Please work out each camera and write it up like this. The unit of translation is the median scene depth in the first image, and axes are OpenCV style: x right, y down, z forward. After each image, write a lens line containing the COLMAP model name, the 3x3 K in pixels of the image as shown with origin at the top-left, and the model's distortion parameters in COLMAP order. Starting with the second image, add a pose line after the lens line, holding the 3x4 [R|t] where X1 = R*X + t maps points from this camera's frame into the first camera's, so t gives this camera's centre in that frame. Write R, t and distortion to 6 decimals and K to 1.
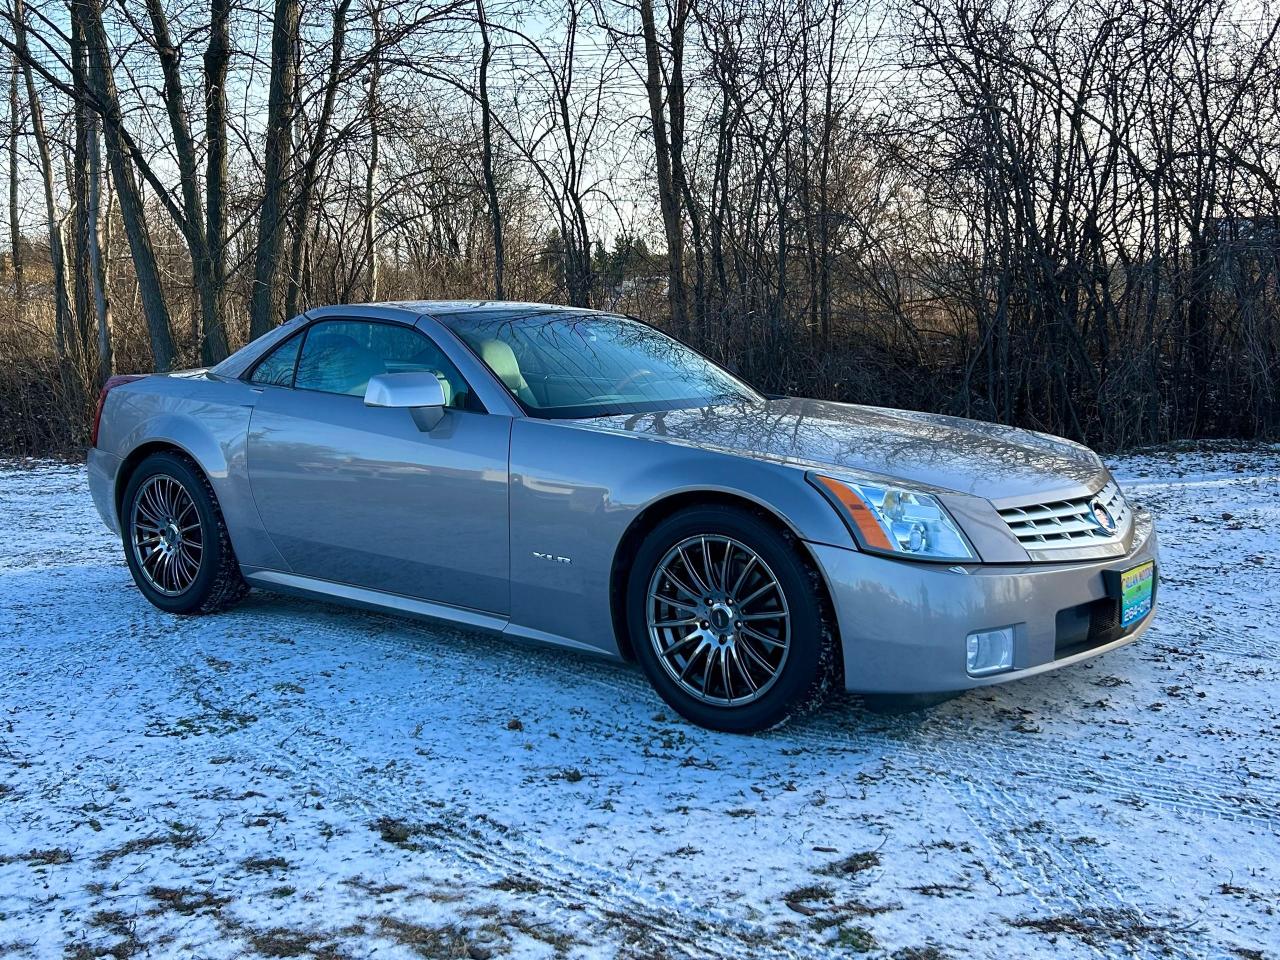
lens RADIAL K [[1325.6, 0, 628.7], [0, 1325.6, 478.9], [0, 0, 1]] dist [0.112664, -0.241259]
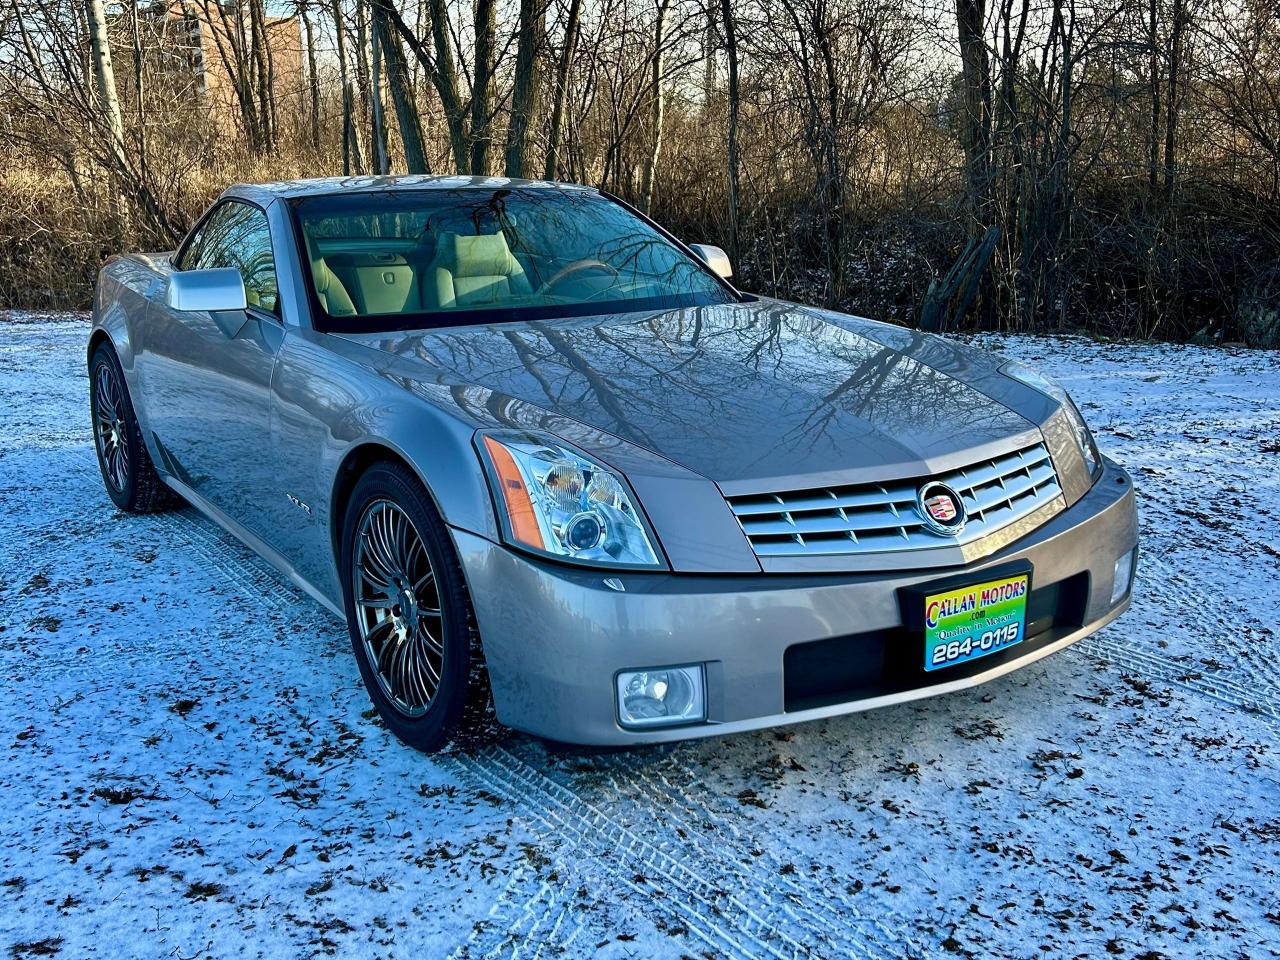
lens RADIAL K [[1325.6, 0, 628.7], [0, 1325.6, 478.9], [0, 0, 1]] dist [0.112664, -0.241259]
pose [[0.945041, 0.068096, -0.319783, 0.435785], [-0.031053, 0.992343, 0.119546, -0.066851], [0.325475, -0.103046, 0.939919, 0.304819]]
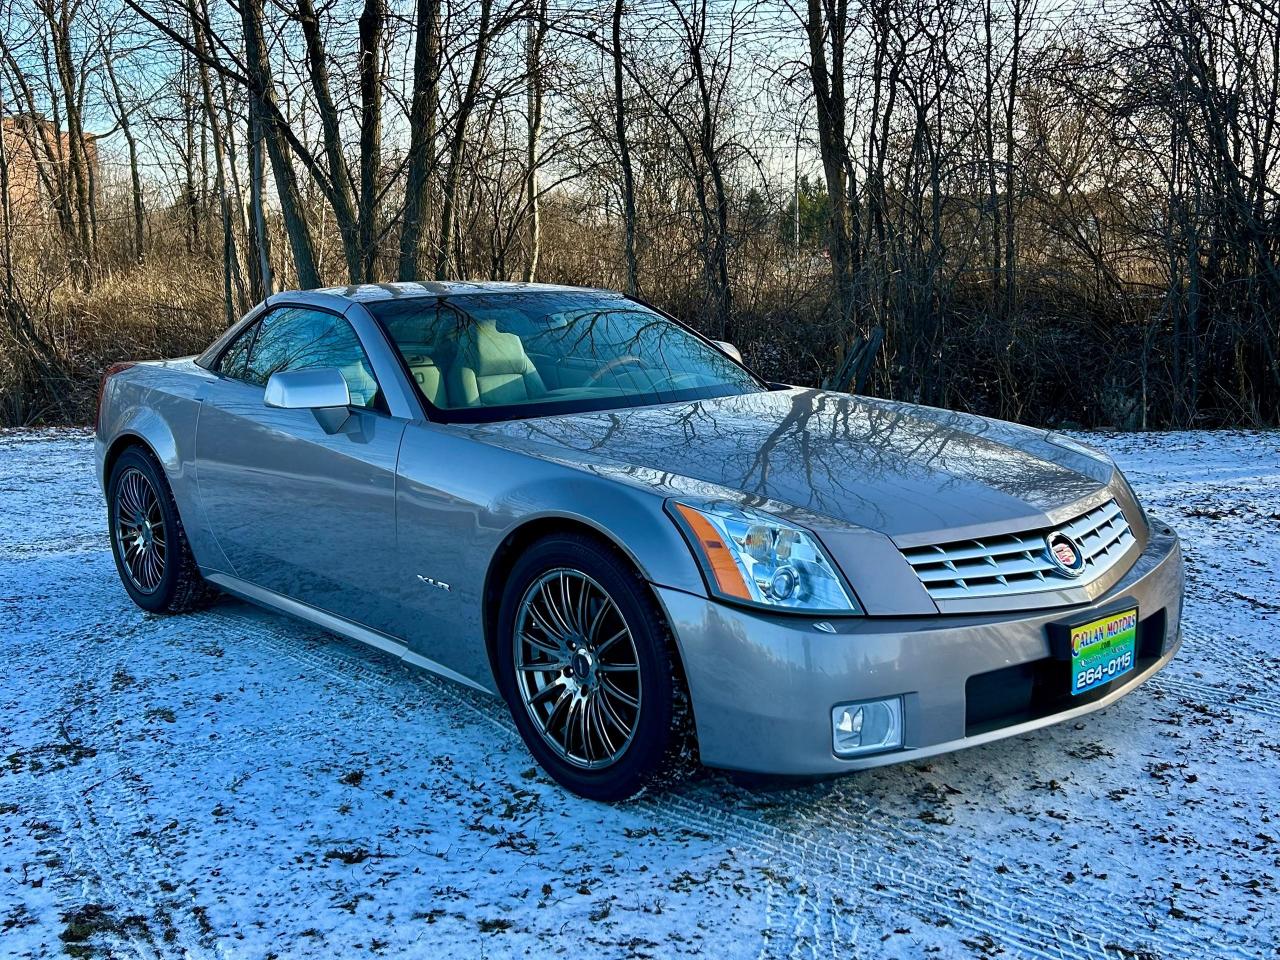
lens RADIAL K [[1325.6, 0, 628.7], [0, 1325.6, 478.9], [0, 0, 1]] dist [0.112664, -0.241259]
pose [[0.982579, 0.012205, -0.185444, 0.253234], [-0.005442, 0.999303, 0.036935, -0.046608], [0.185765, -0.035282, 0.981960, 0.166647]]
